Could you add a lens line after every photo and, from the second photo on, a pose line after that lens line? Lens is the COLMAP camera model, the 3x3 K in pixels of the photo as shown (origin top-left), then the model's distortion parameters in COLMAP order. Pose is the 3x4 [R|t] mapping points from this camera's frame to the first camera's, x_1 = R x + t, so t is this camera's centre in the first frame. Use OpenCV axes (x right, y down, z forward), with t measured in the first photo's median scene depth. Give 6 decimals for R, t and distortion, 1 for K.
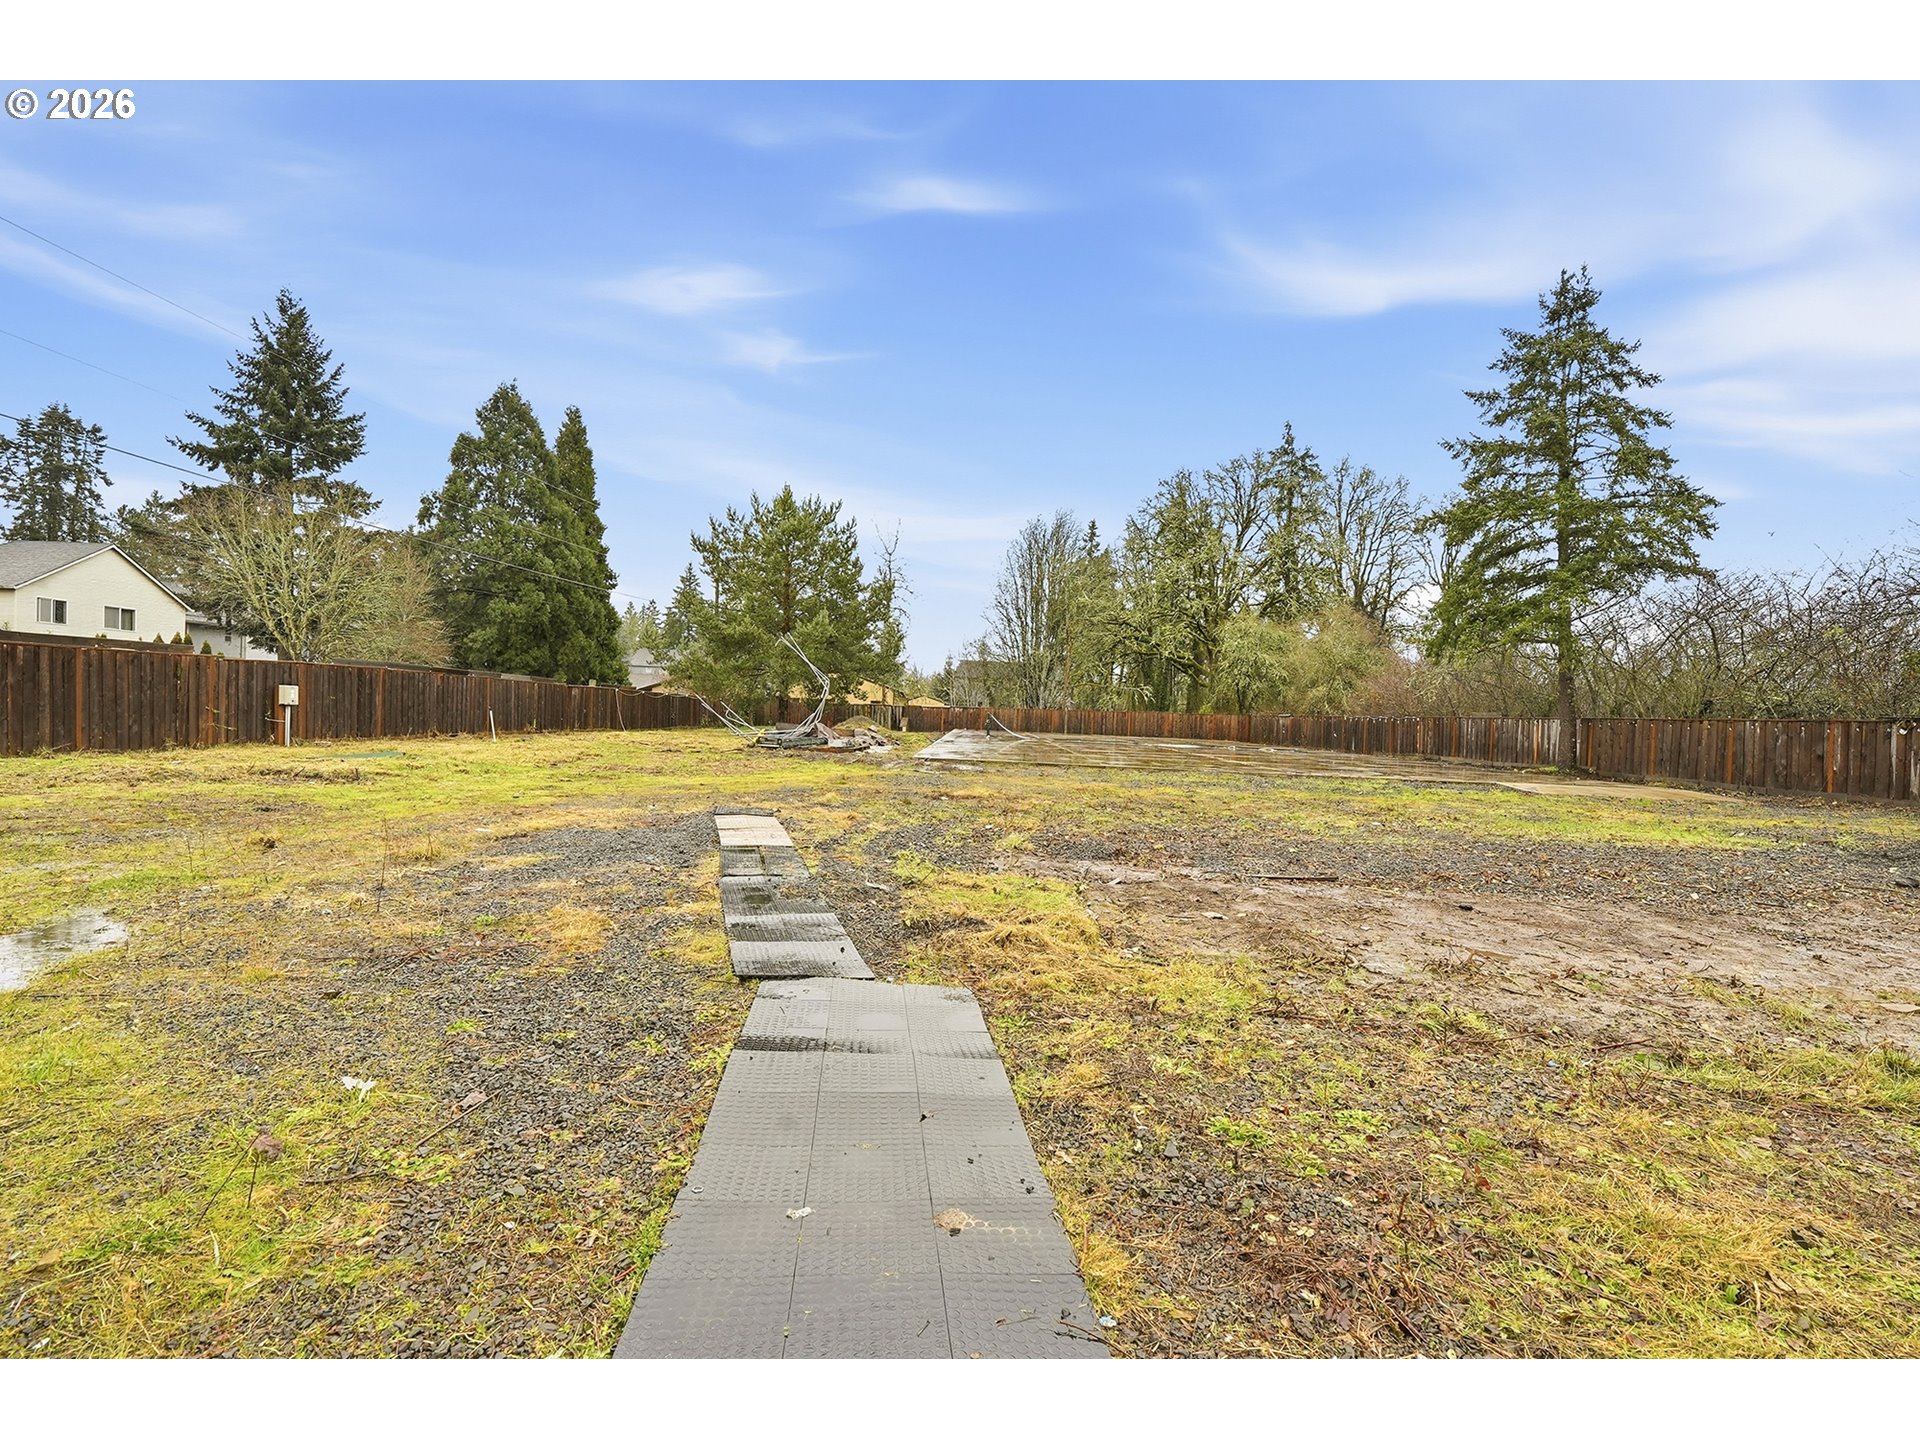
lens RADIAL K [[866.1, 0, 960.0], [0, 866.1, 720.0], [0, 0, 1]] dist [-0.000351, 0.000437]
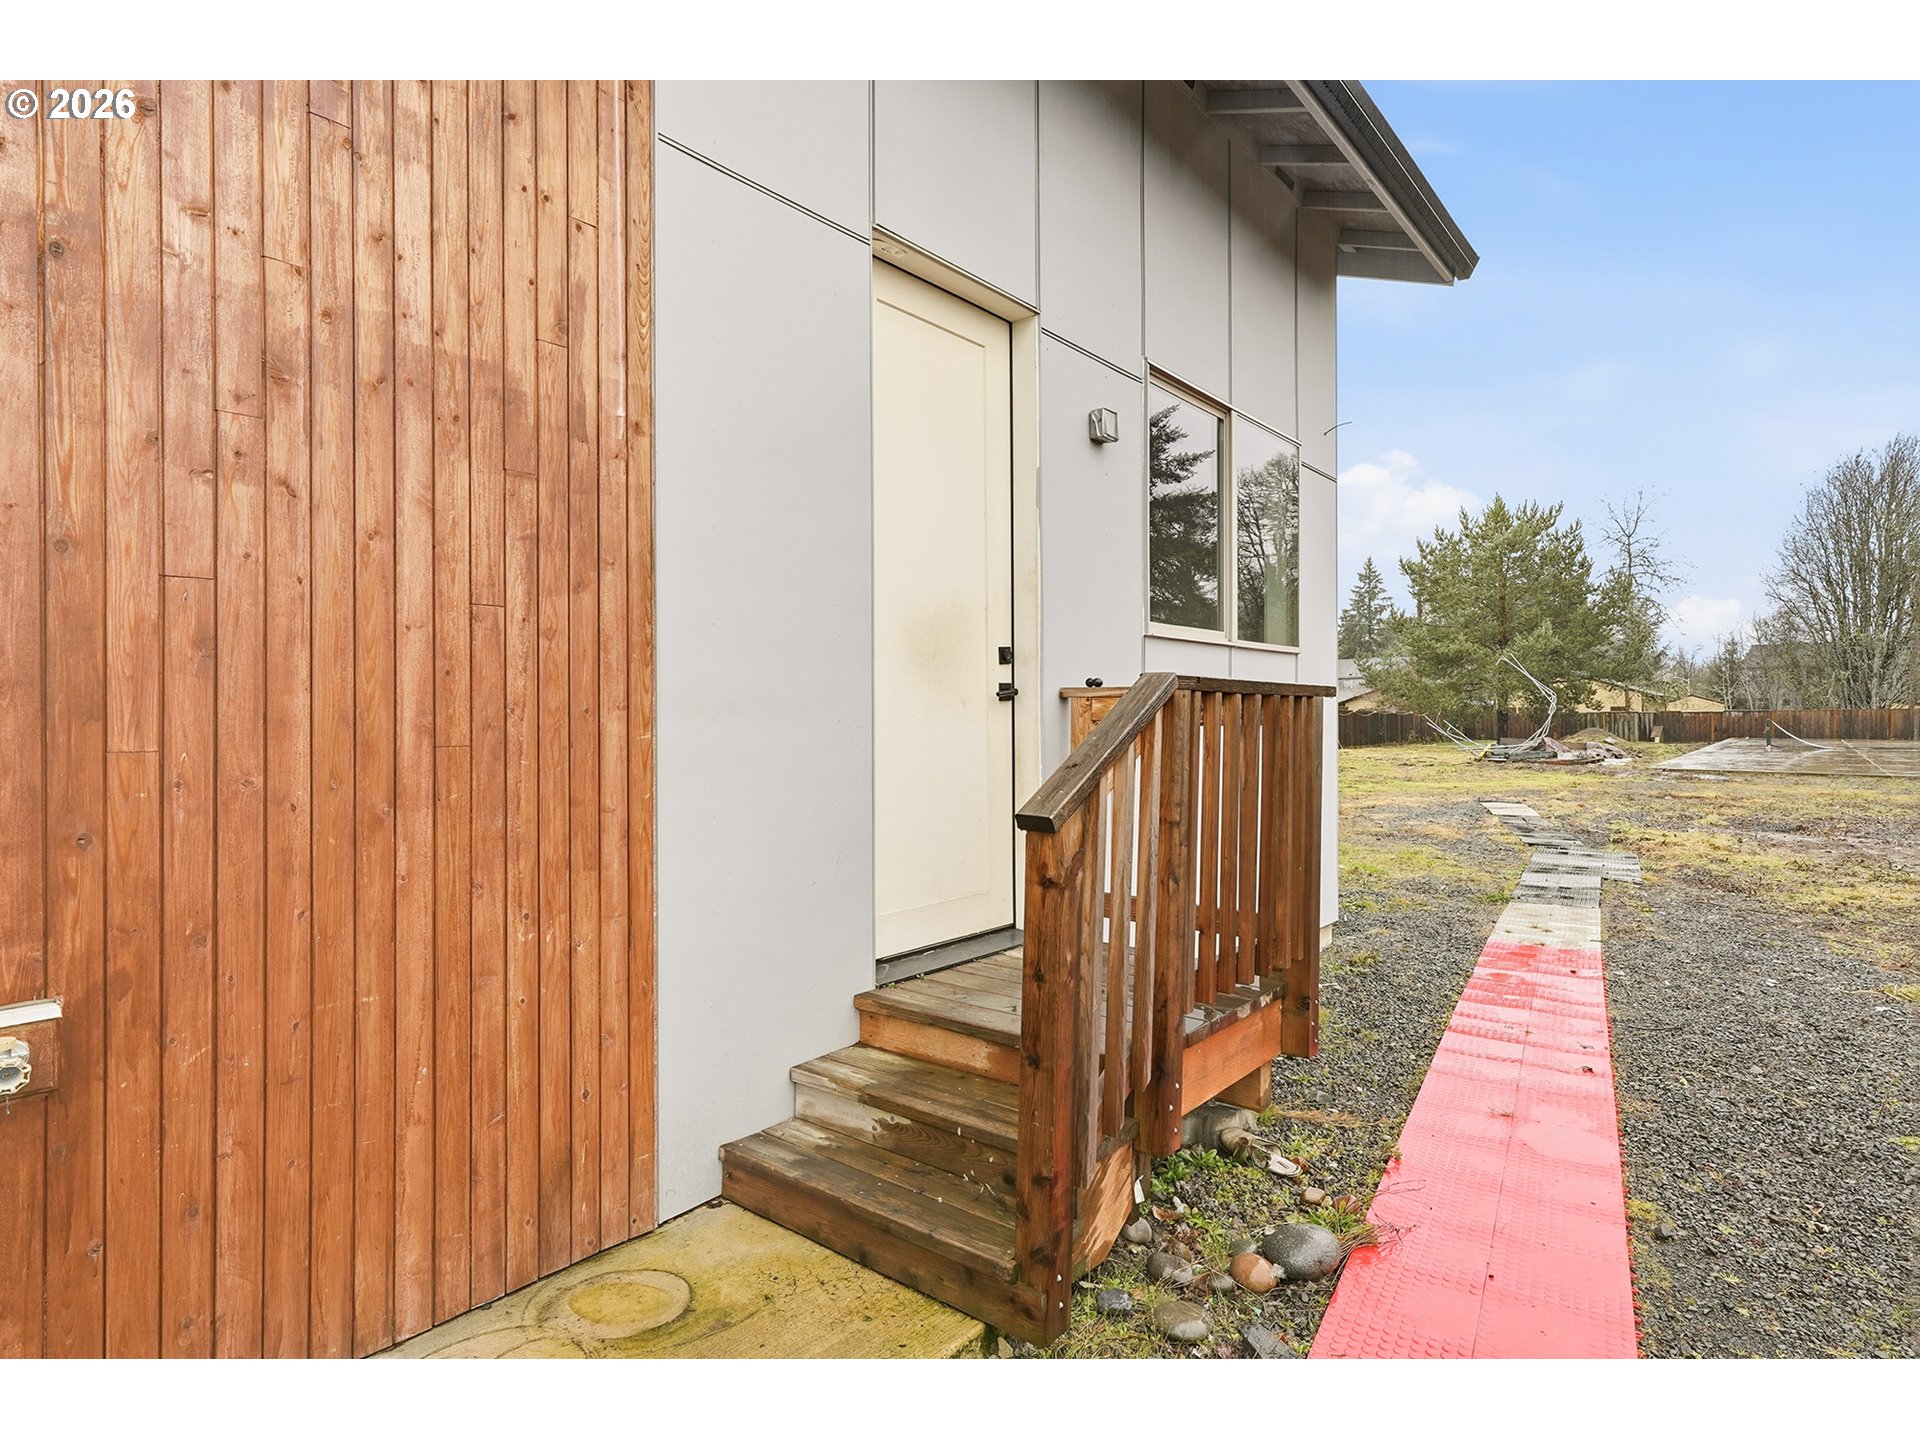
lens RADIAL K [[1038.0, 0, 960.0], [0, 1038.0, 720.0], [0, 0, 1]] dist [-0.000882, -0.000636]
pose [[0.783680, -0.036624, -0.620084, 0.043349], [0.028031, 0.999328, -0.023598, -0.005476], [0.620532, 0.001112, 0.784180, -0.307149]]
